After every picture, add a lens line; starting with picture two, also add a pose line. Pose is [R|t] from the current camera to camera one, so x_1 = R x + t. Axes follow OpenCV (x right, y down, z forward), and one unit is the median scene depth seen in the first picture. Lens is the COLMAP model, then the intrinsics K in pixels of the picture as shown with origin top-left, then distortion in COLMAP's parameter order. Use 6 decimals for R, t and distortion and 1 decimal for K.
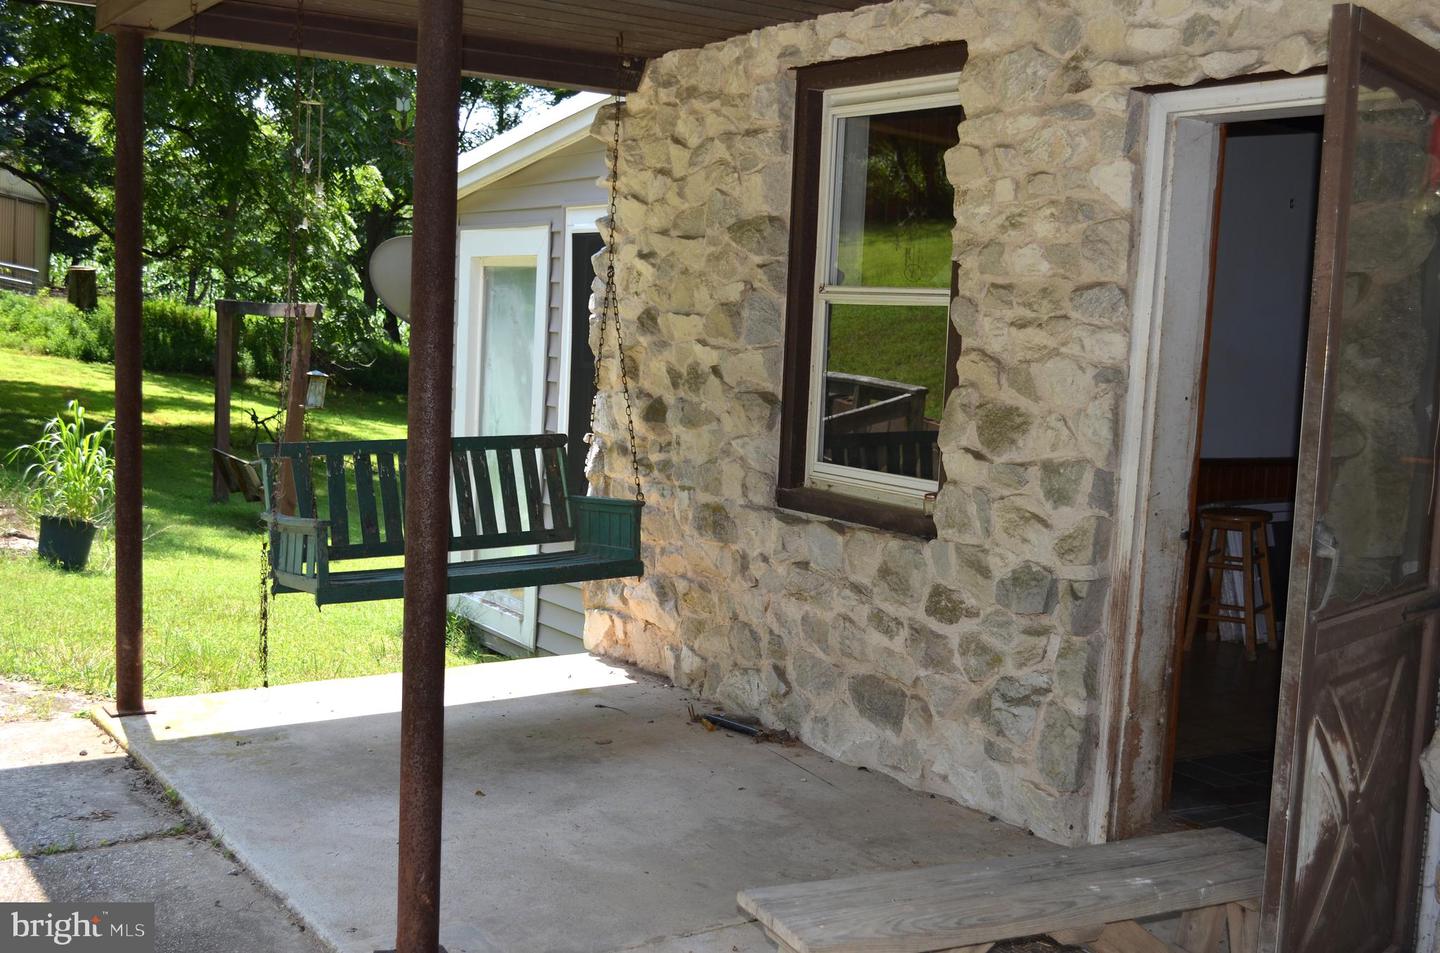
lens RADIAL K [[1613.8, 0, 719.5], [0, 1613.8, 477.1], [0, 0, 1]] dist [-0.014840, 0.000000]
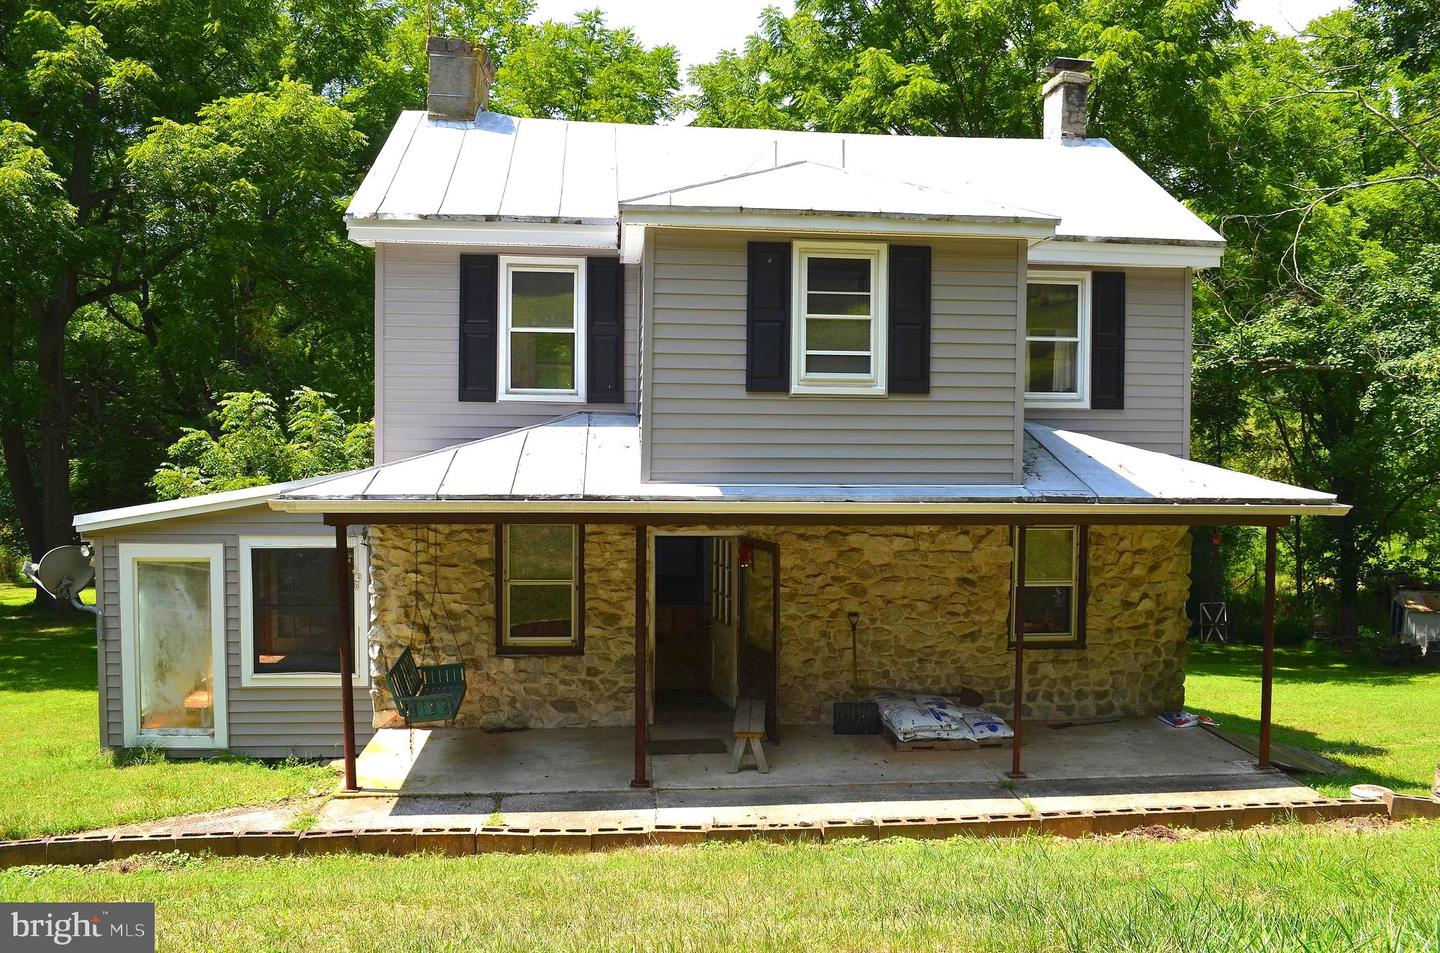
lens RADIAL K [[1144.8, 0, 720.1], [0, 1144.8, 477.5], [0, 0, 1]] dist [-0.073637, 0.004001]
pose [[0.458443, -0.077205, 0.885364, -1.789382], [0.096383, 0.994663, 0.036829, -0.382399], [-0.883482, 0.068450, 0.463437, -0.389474]]
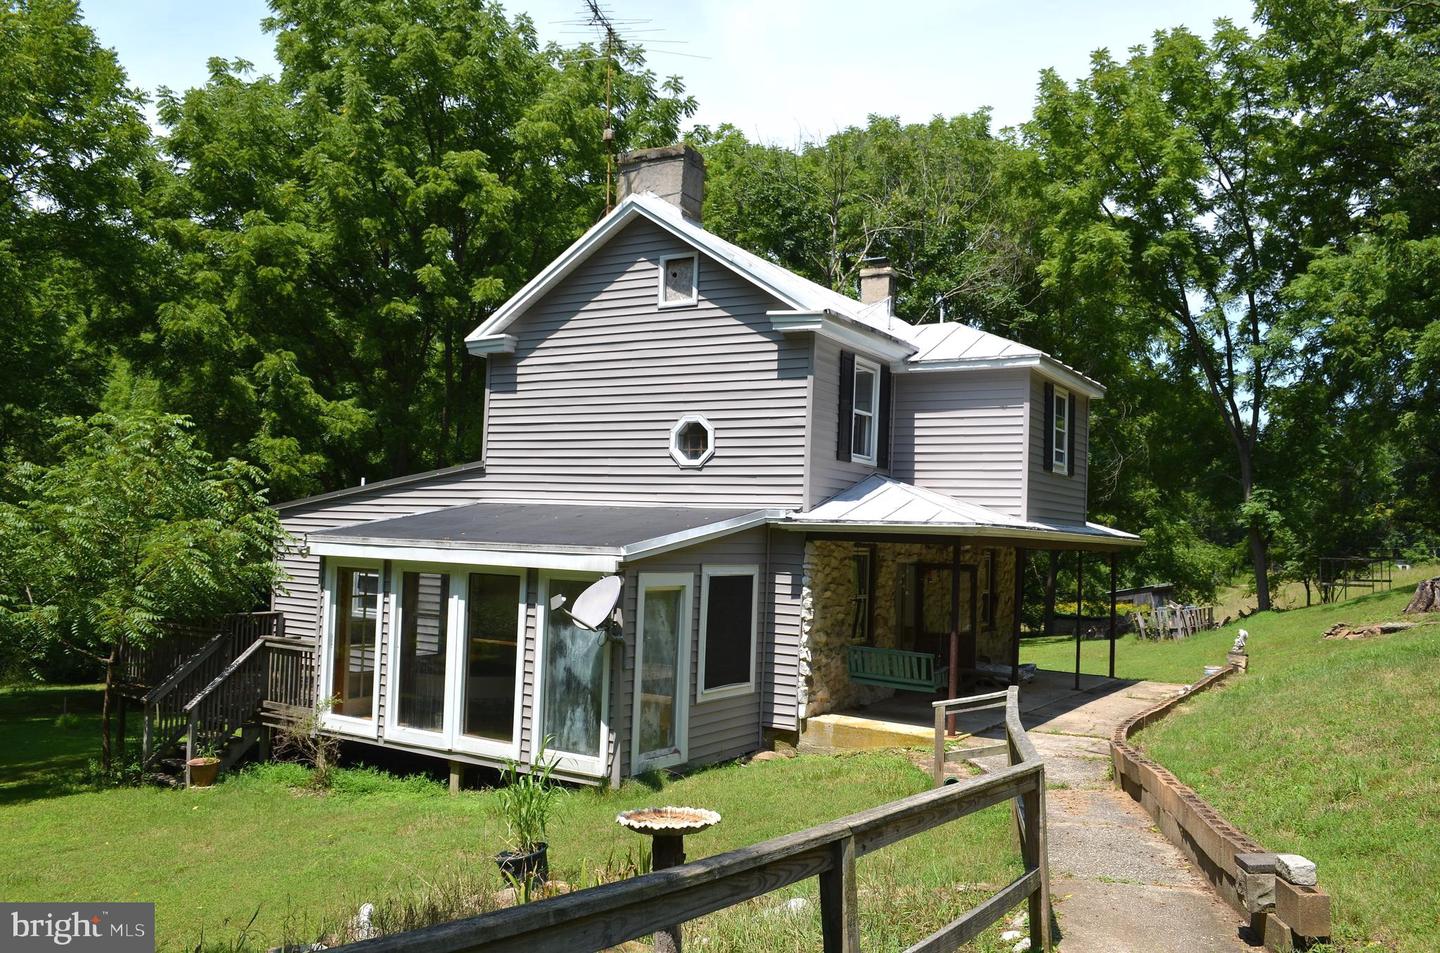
lens RADIAL K [[1144.8, 0, 720.9], [0, 1144.8, 474.3], [0, 0, 1]] dist [-0.073637, 0.004001]
pose [[-0.398155, -0.009762, 0.917266, -2.640279], [0.034686, 0.999068, 0.025688, -0.551104], [-0.916662, 0.042044, -0.397445, 2.587440]]
